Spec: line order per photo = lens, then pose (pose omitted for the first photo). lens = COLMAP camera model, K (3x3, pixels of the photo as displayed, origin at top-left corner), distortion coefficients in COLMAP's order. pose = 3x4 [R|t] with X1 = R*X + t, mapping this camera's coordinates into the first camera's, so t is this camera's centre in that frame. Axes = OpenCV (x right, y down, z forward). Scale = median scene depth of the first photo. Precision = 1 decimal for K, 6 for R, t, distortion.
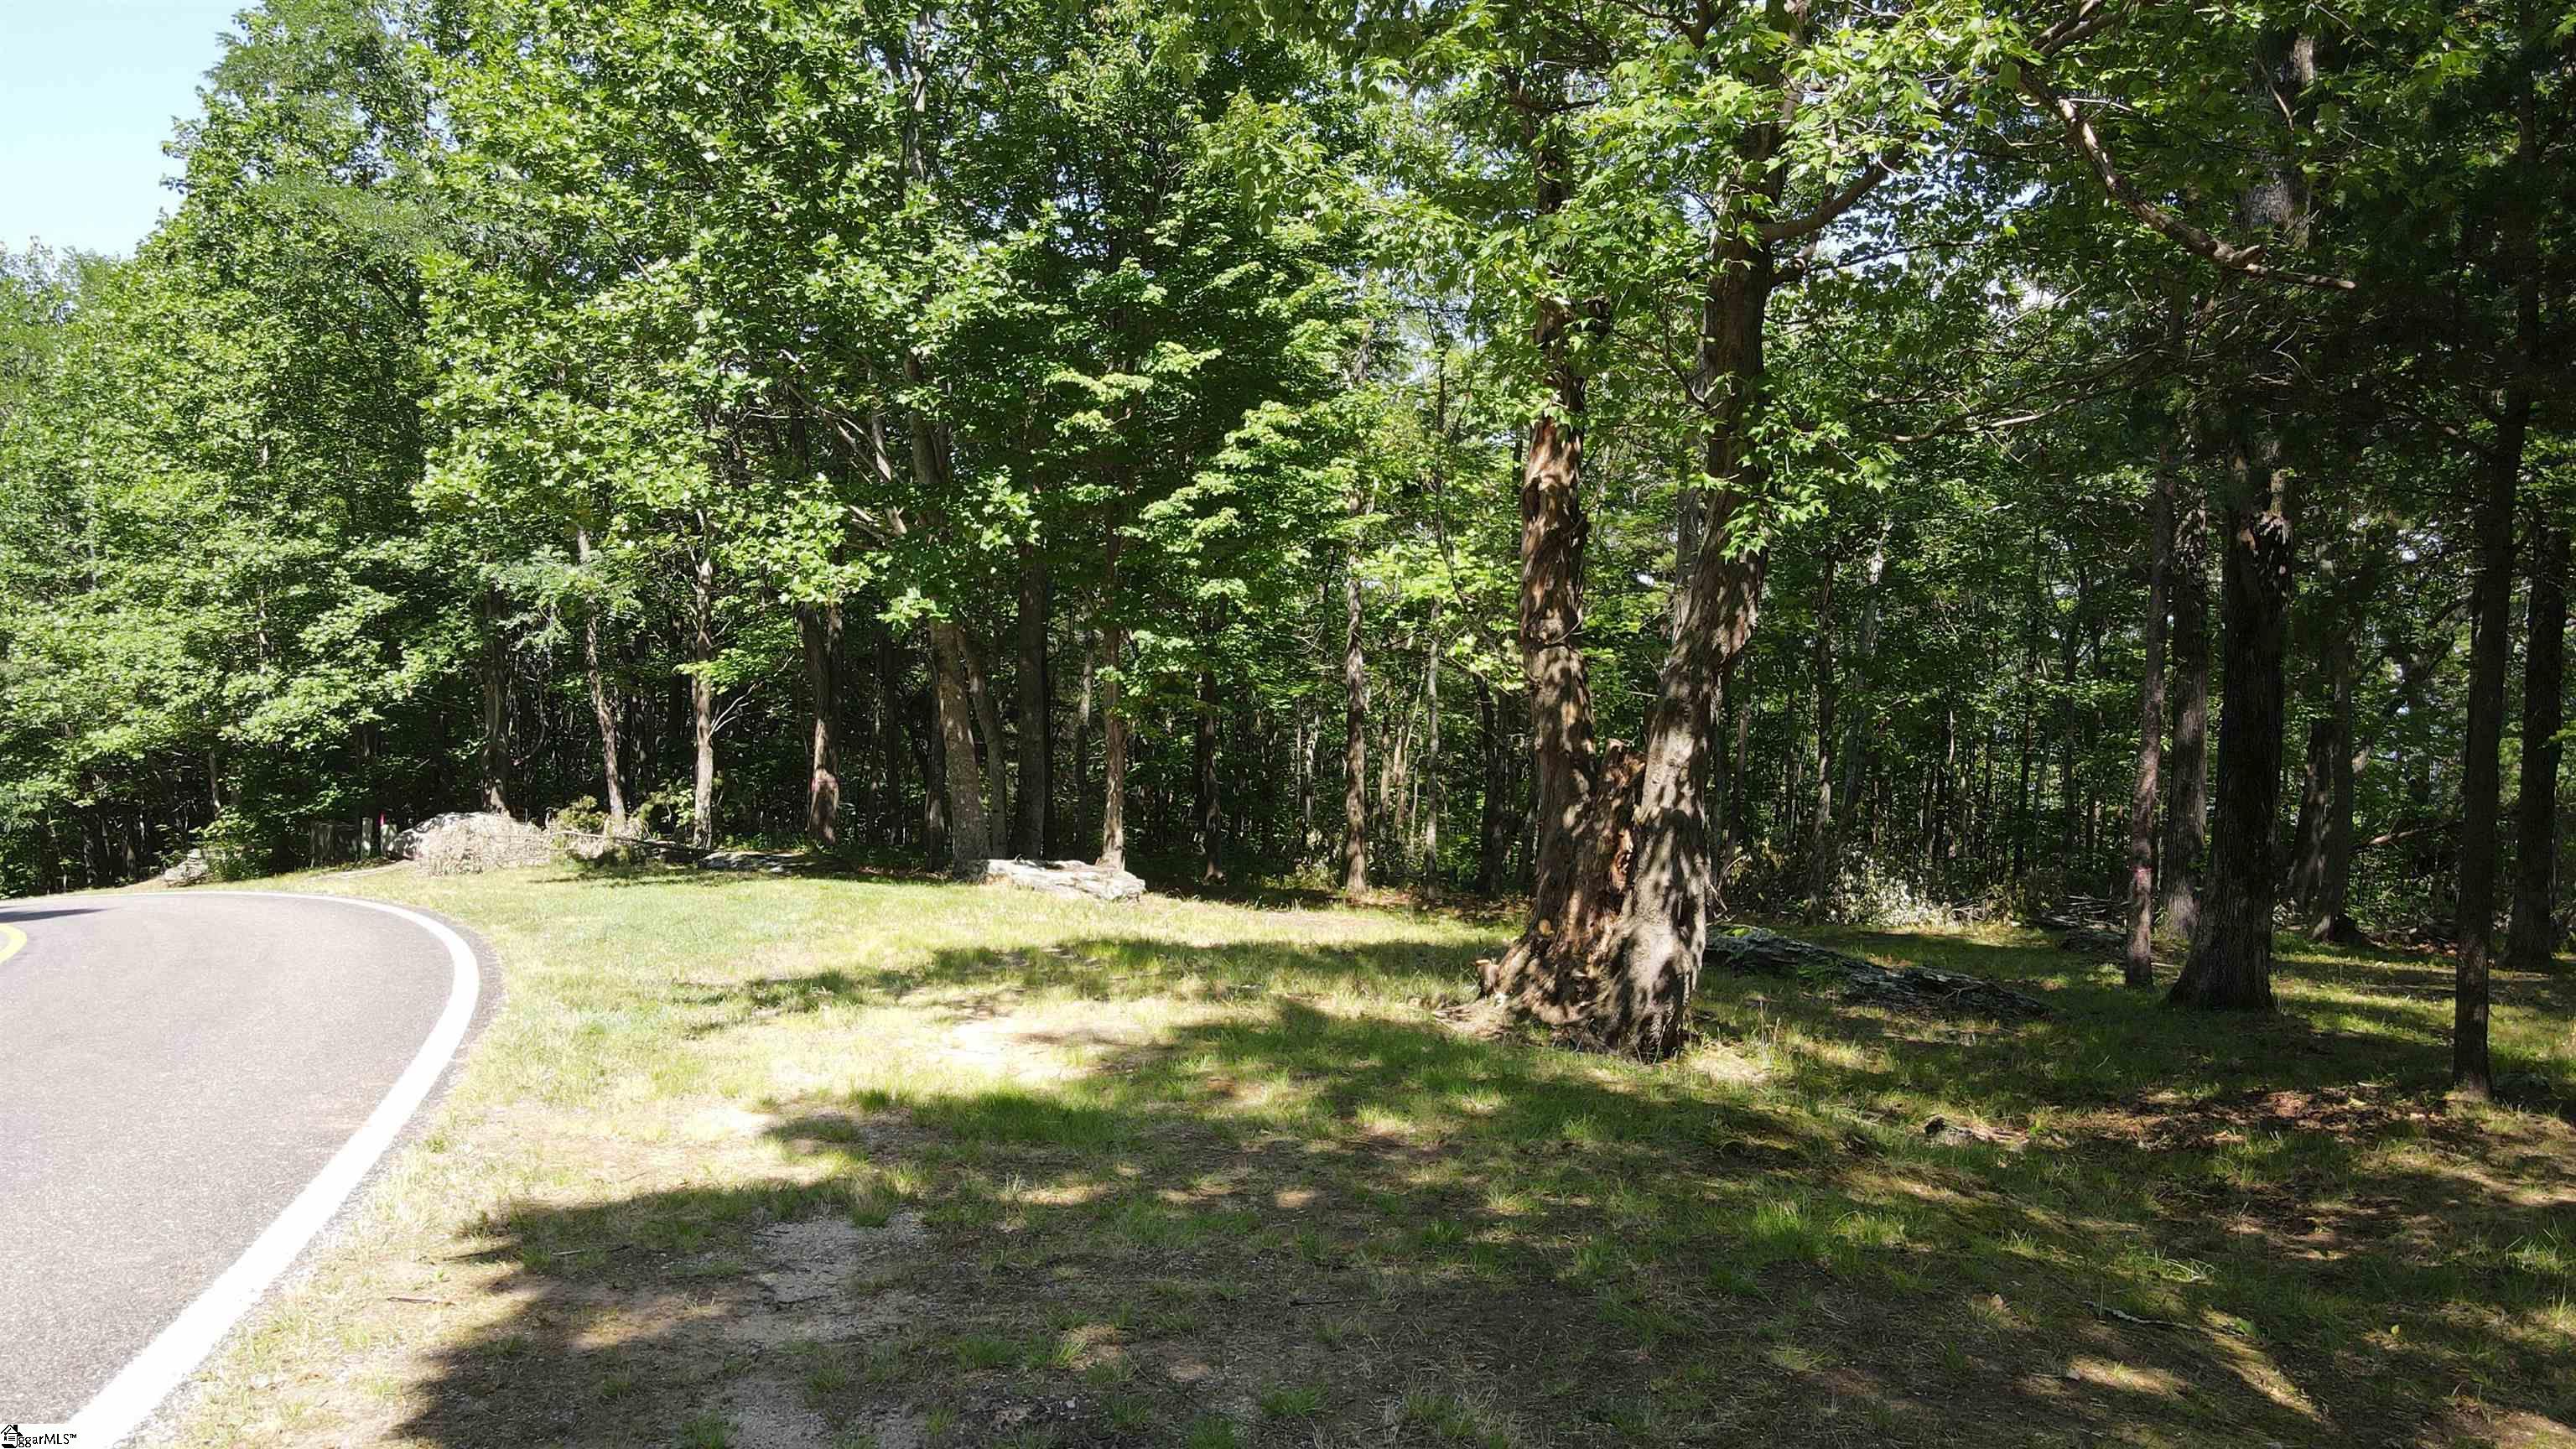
lens RADIAL K [[1899.6, 0, 1308.8], [0, 1899.6, 728.4], [0, 0, 1]] dist [-0.004215, 0.034734]
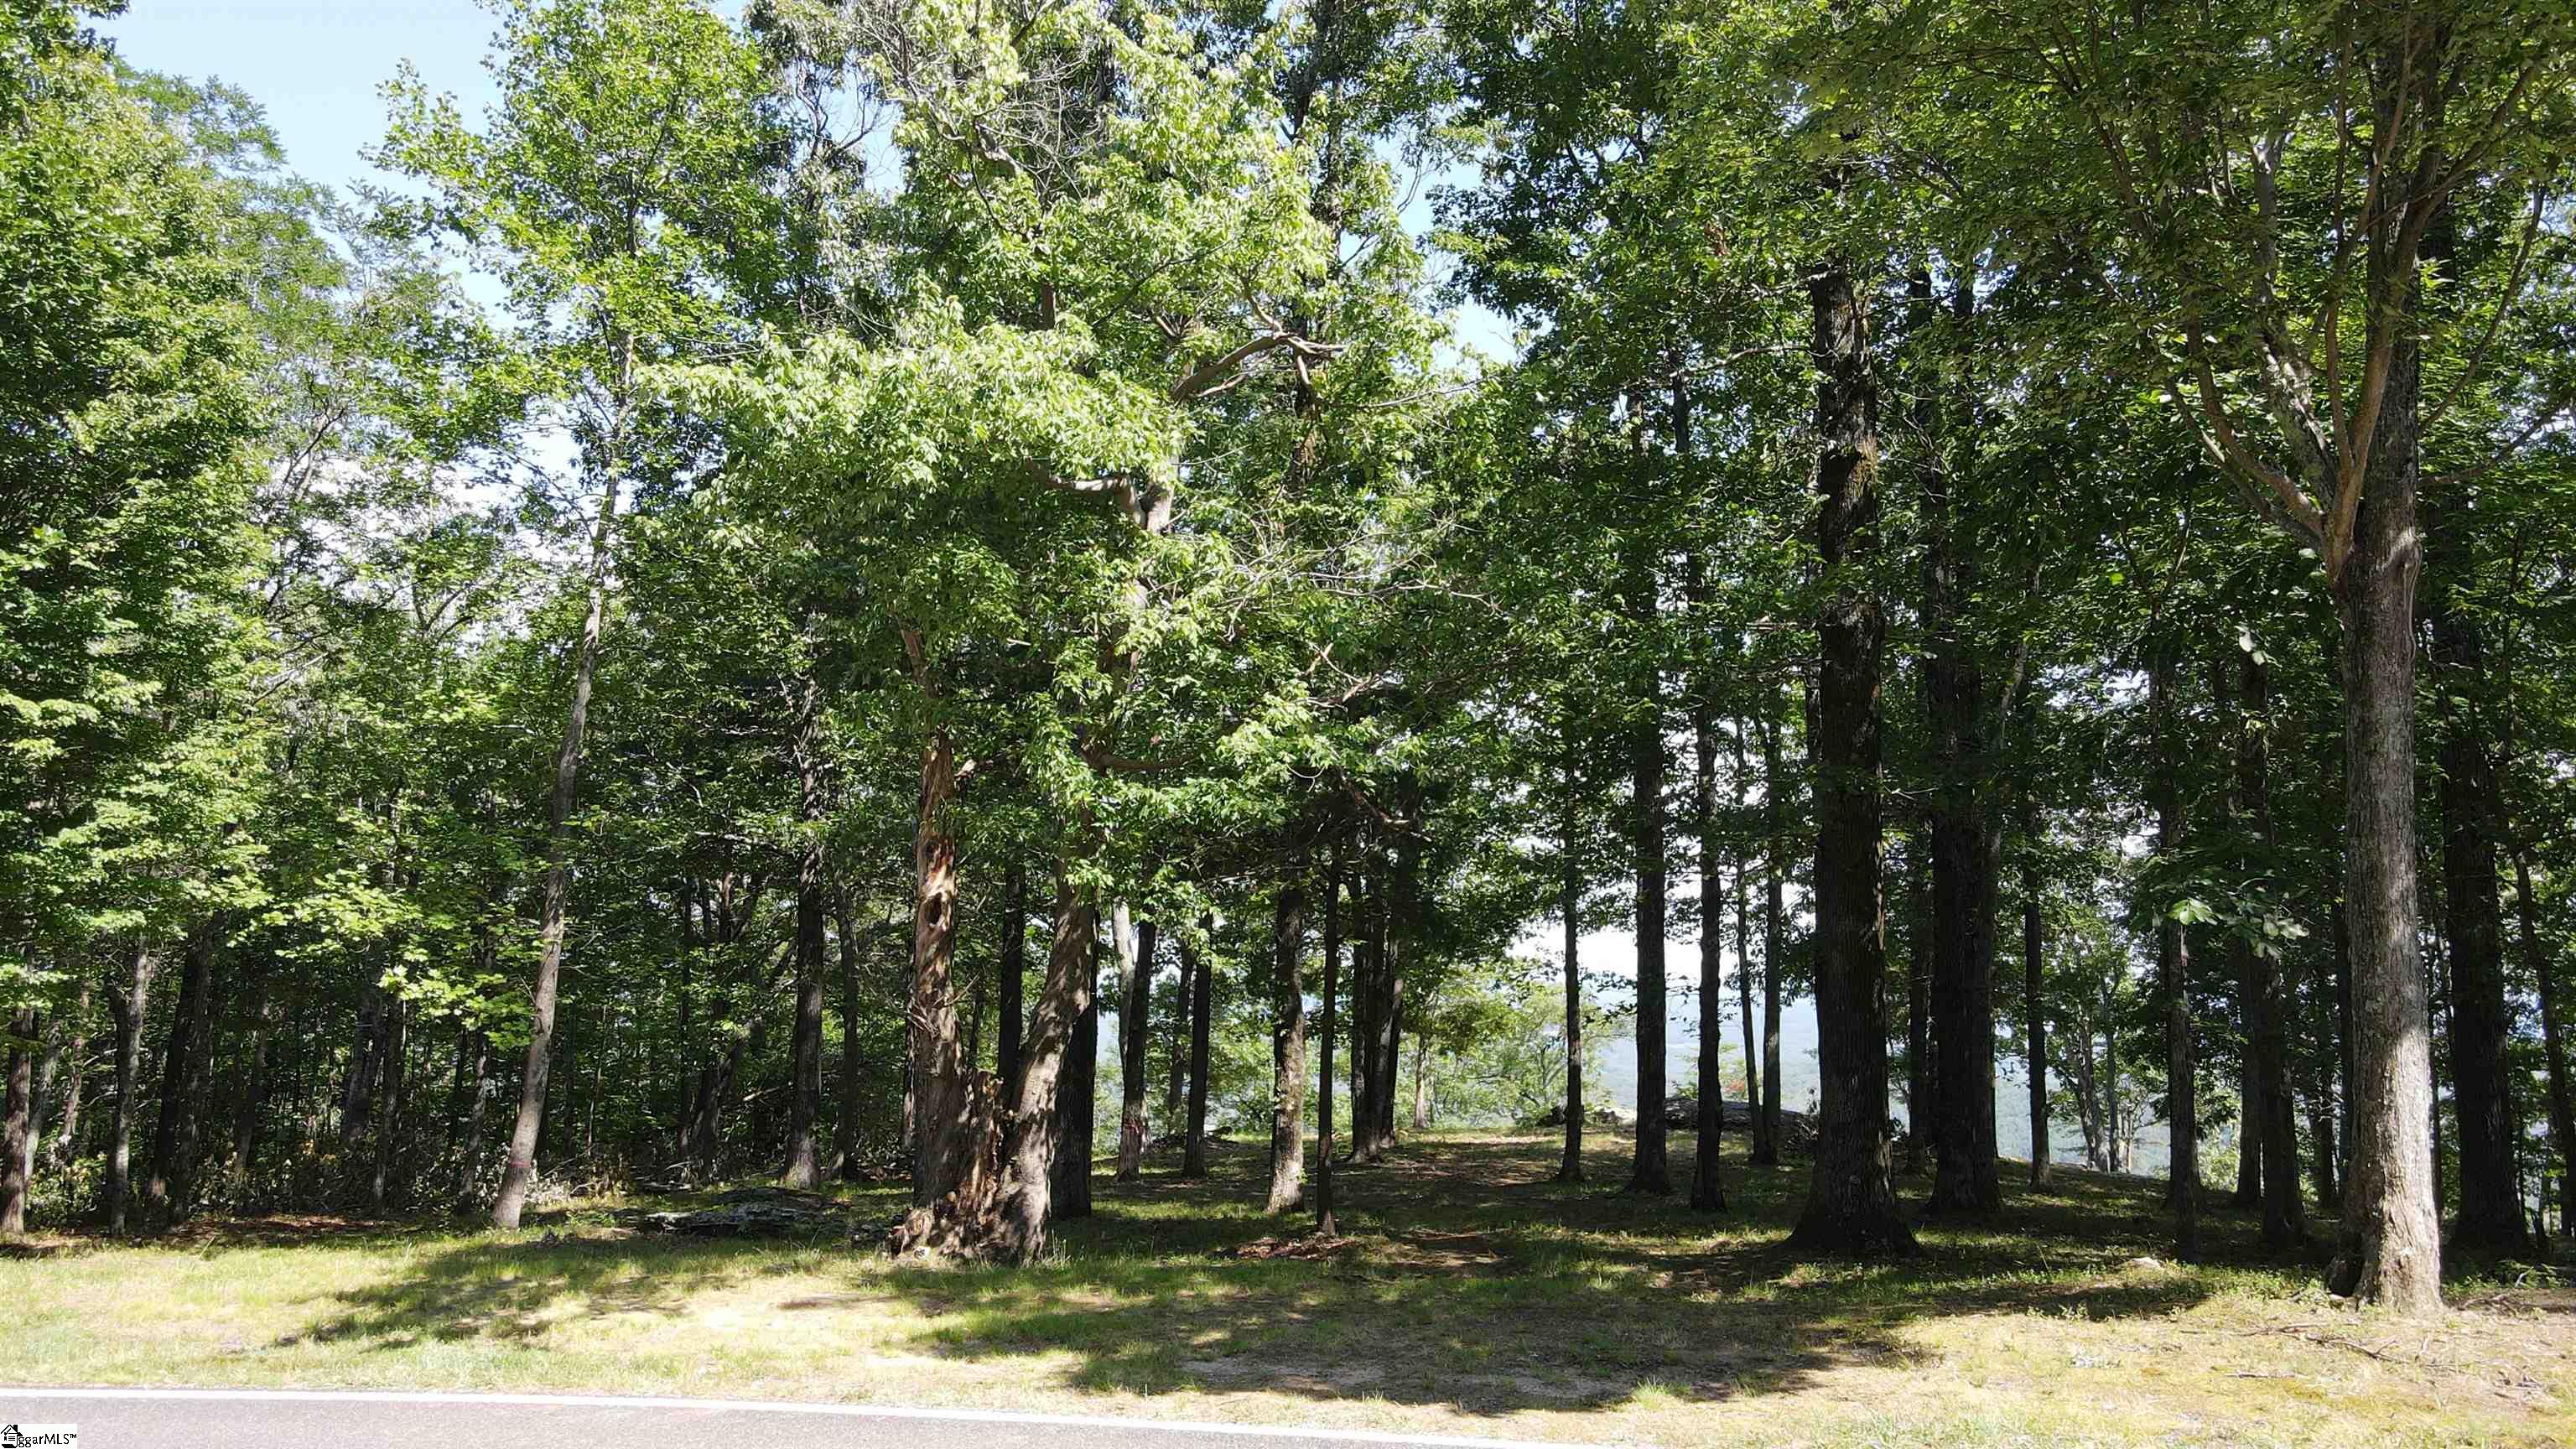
lens RADIAL K [[1899.6, 0, 1285.7], [0, 1899.6, 727.6], [0, 0, 1]] dist [-0.004215, 0.034734]
pose [[0.619593, 0.080928, 0.780740, -0.915448], [0.029053, 0.991624, -0.125844, -0.064275], [-0.784385, 0.100655, 0.612053, -0.154797]]
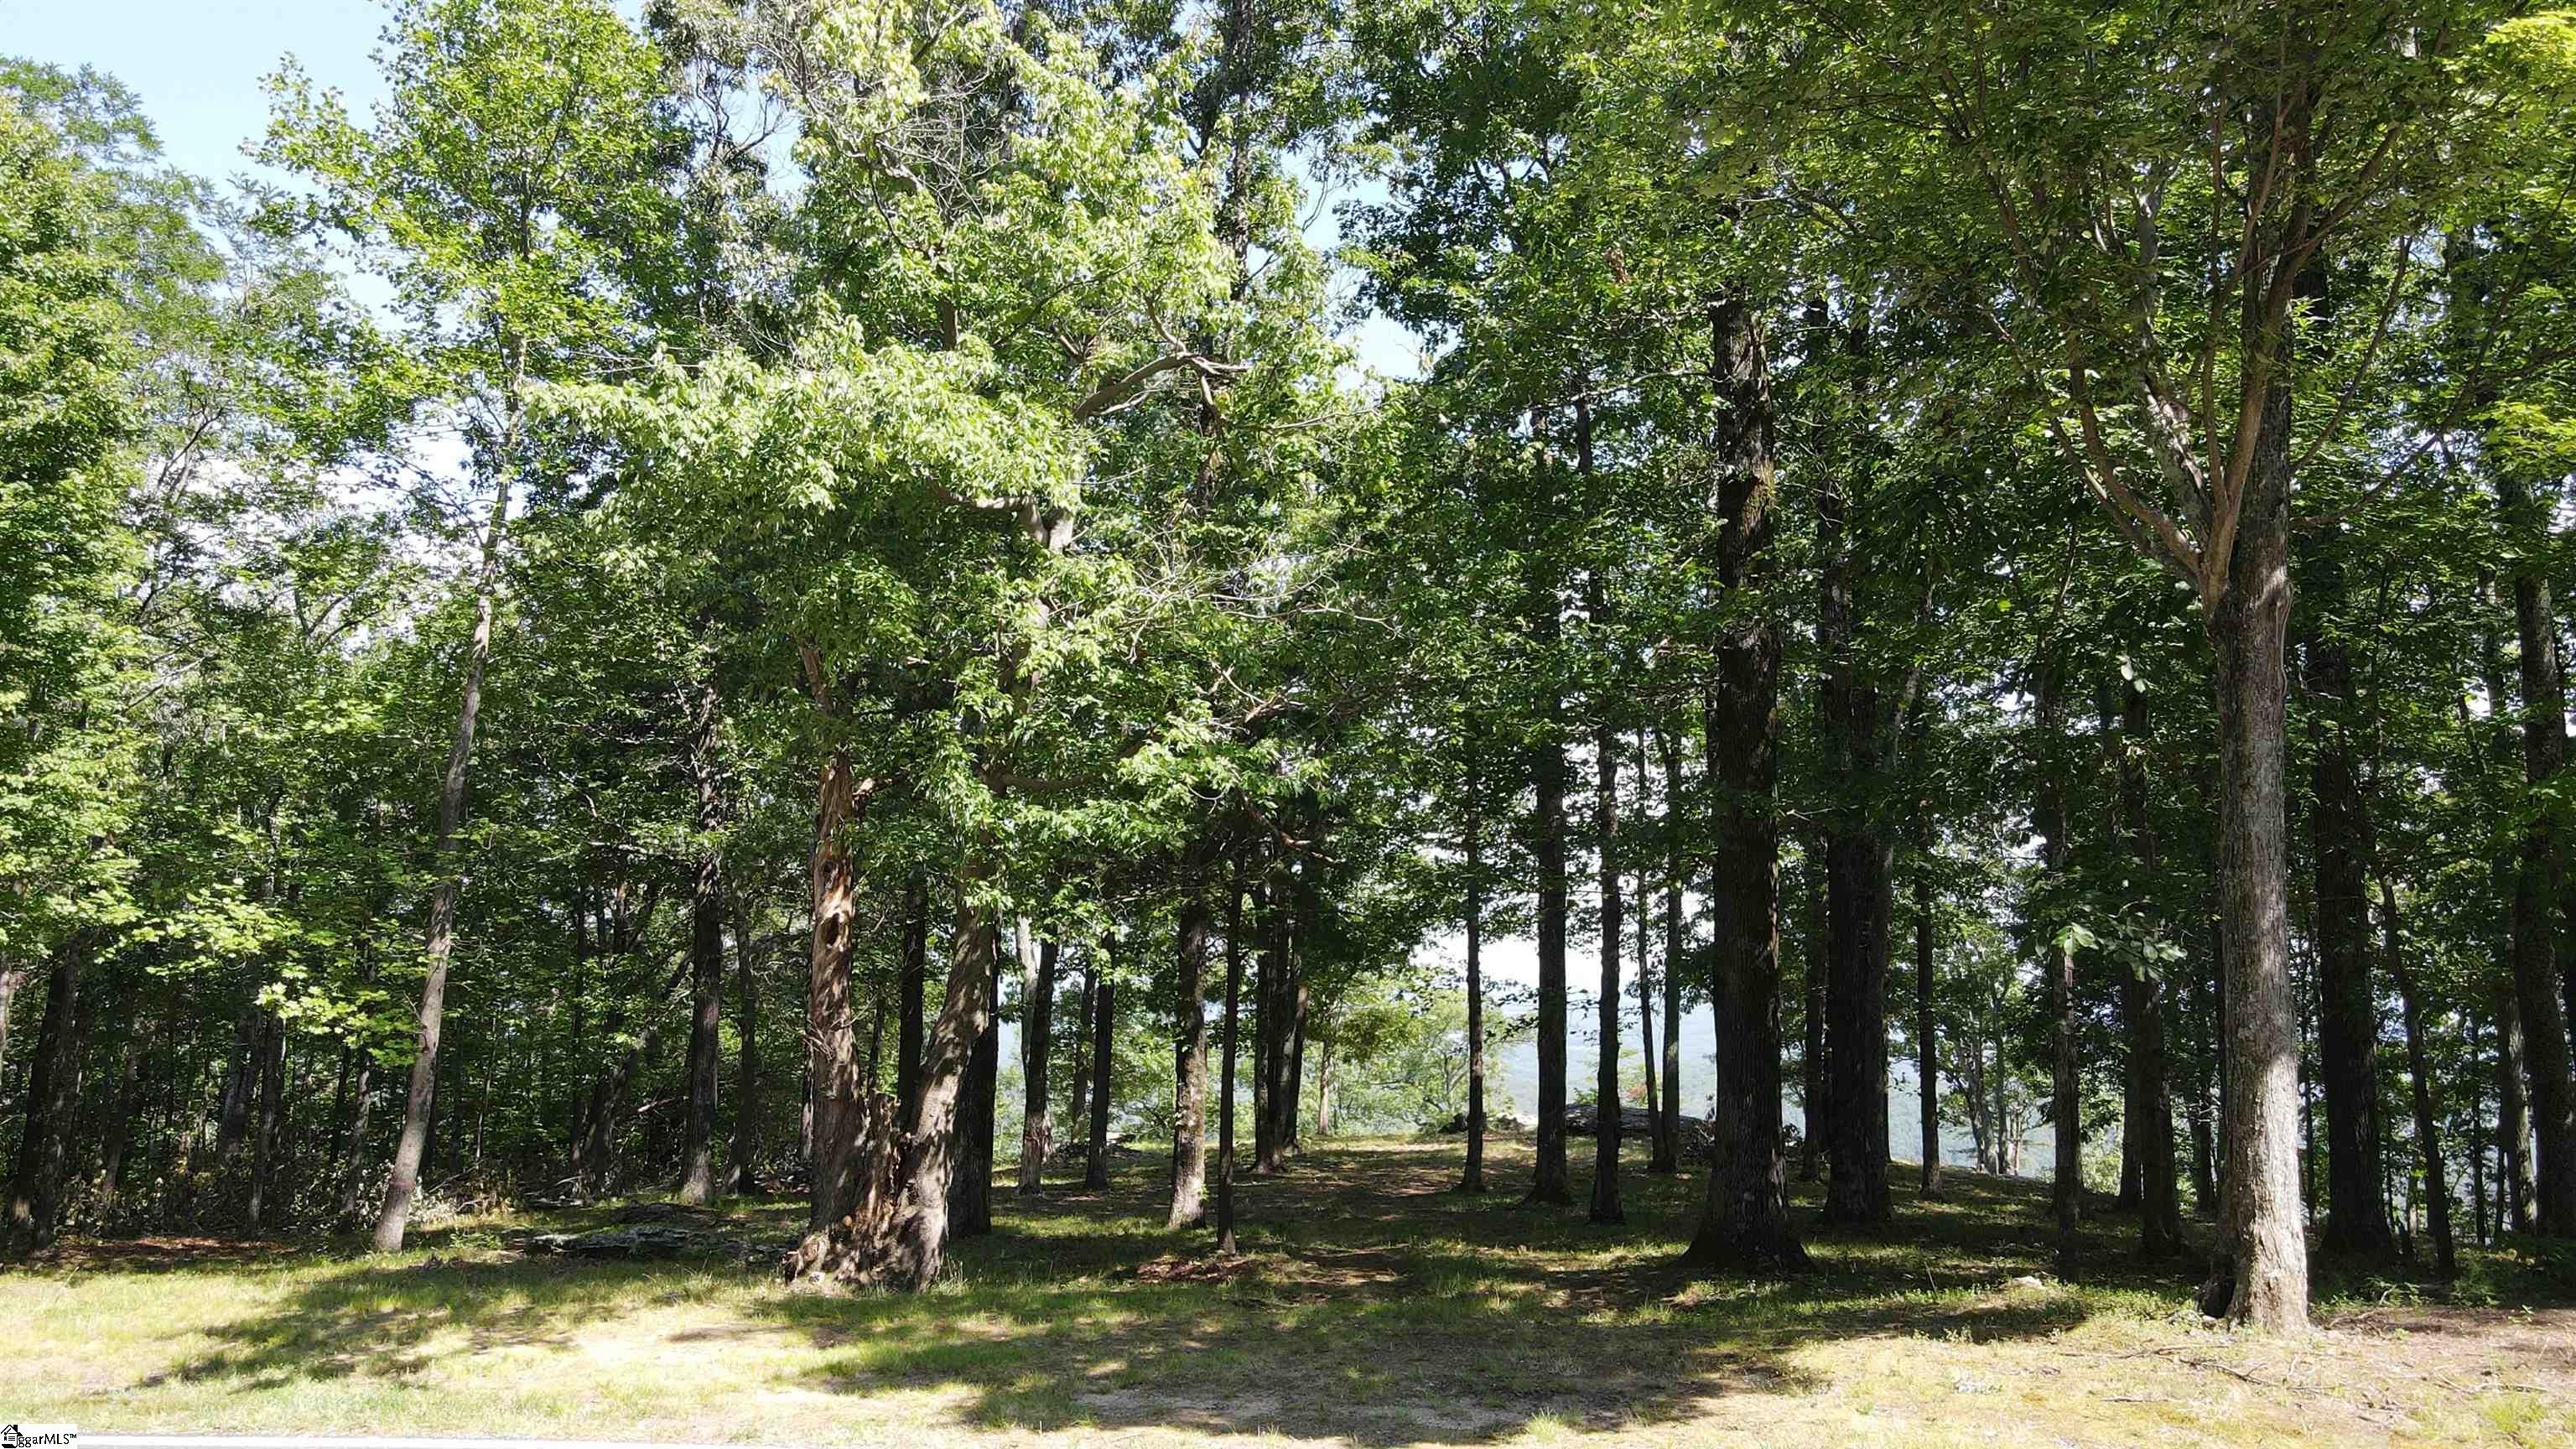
lens RADIAL K [[1899.6, 0, 1283.4], [0, 1899.6, 727.4], [0, 0, 1]] dist [-0.004215, 0.034734]
pose [[0.581134, 0.085154, 0.809340, -0.913496], [0.030184, 0.991571, -0.126000, -0.078345], [-0.813248, 0.097652, 0.573665, -0.158277]]
